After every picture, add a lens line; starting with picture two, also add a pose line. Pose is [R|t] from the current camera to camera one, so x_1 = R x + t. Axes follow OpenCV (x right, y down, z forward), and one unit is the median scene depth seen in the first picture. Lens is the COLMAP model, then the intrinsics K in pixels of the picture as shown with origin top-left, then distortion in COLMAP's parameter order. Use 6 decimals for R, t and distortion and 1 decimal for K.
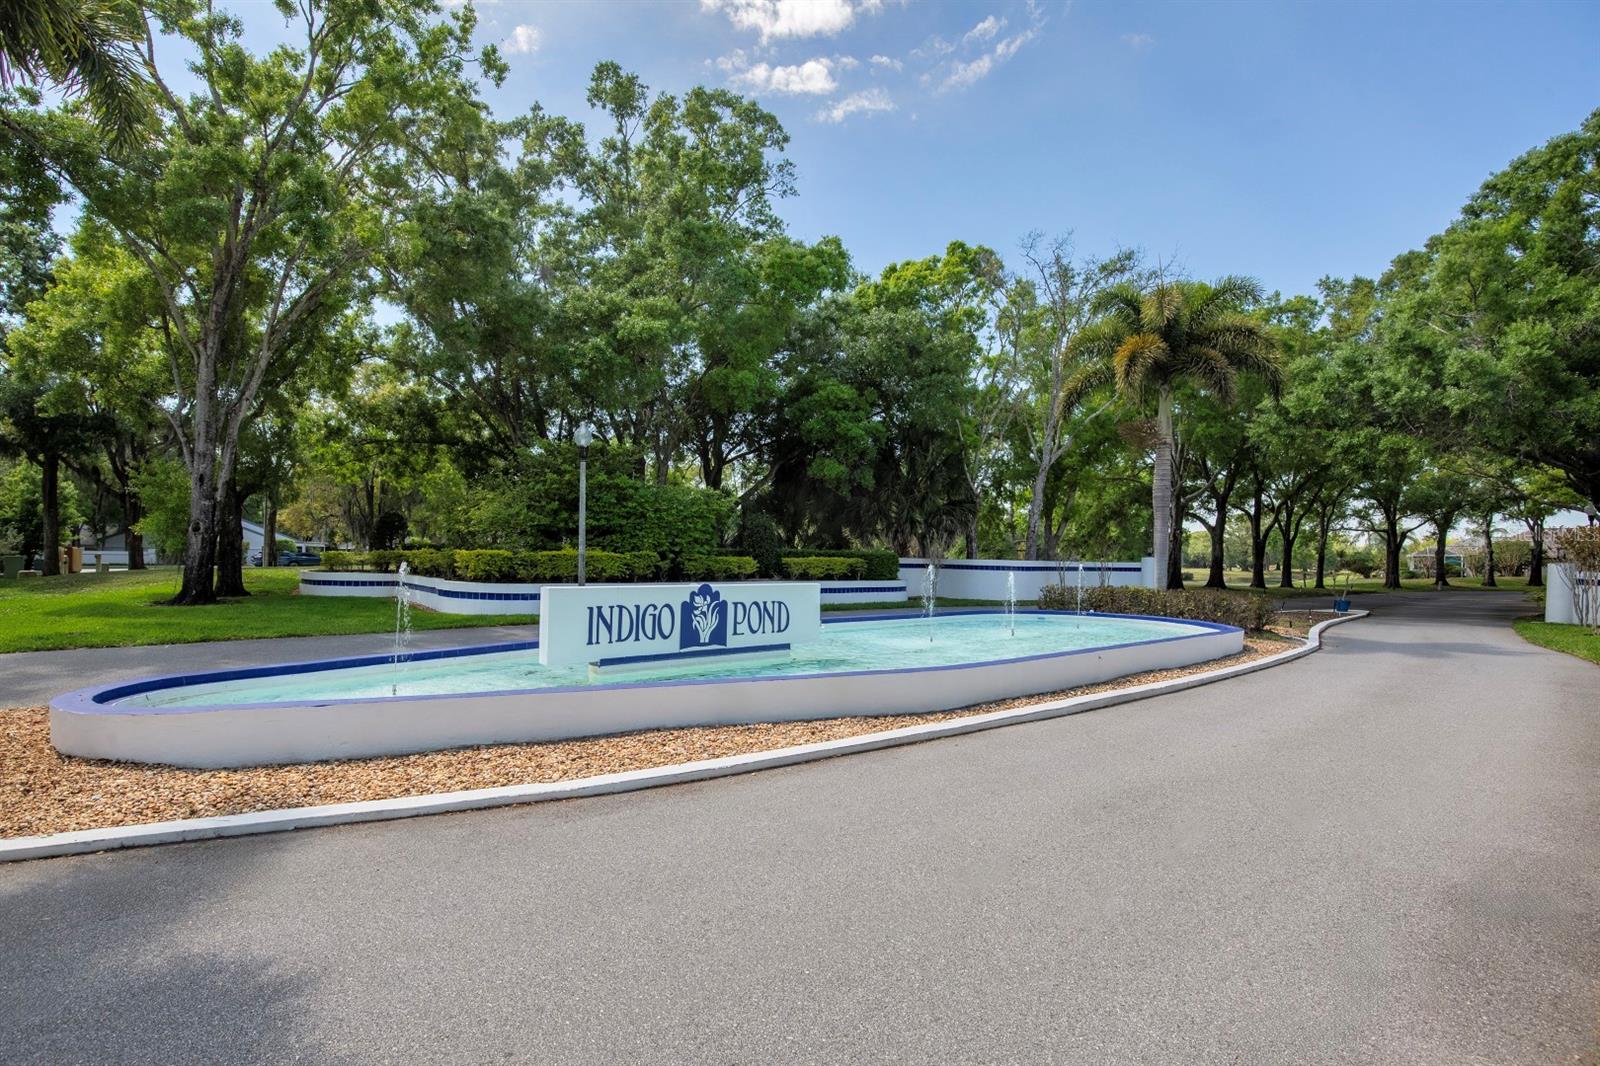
lens RADIAL K [[741.9, 0, 790.4], [0, 741.9, 543.7], [0, 0, 1]] dist [-0.041022, 0.008872]
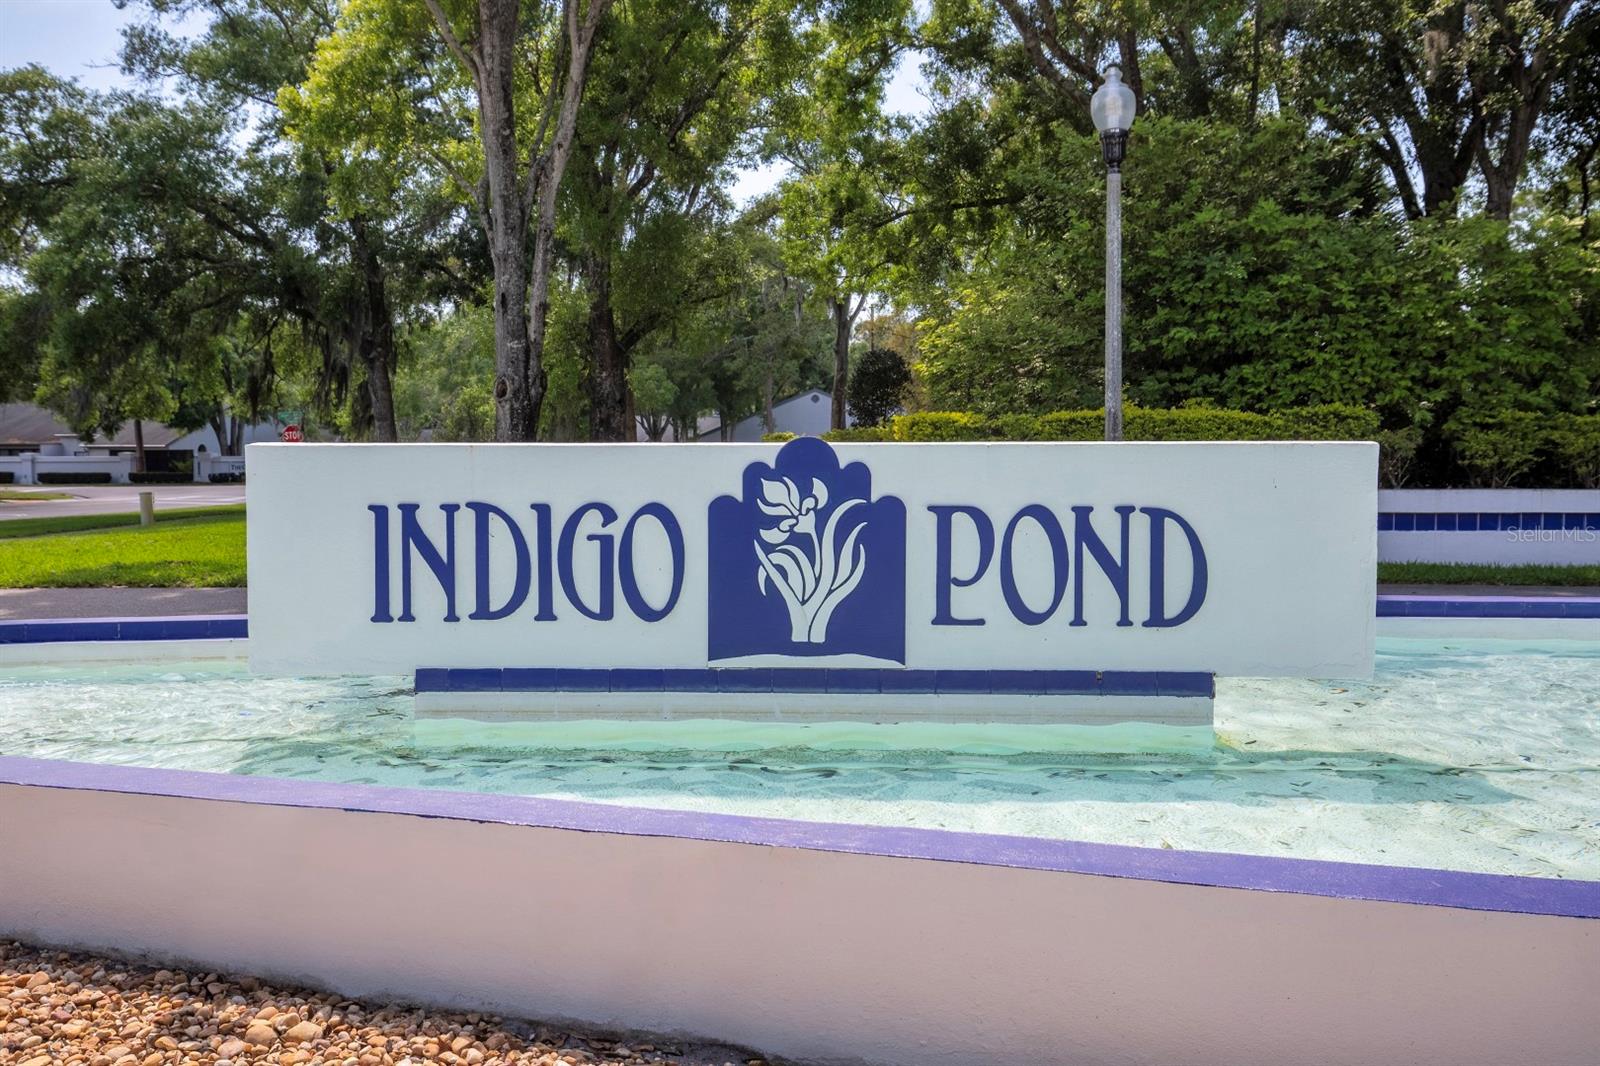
lens RADIAL K [[1502.4, 0, 800.0], [0, 1502.4, 533.0], [0, 0, 1]] dist [0.014391, 0.005756]
pose [[0.725060, 0.018051, -0.688449, 0.283219], [0.025584, 0.998260, 0.053119, 0.060392], [0.688211, -0.056128, 0.723337, 0.582046]]
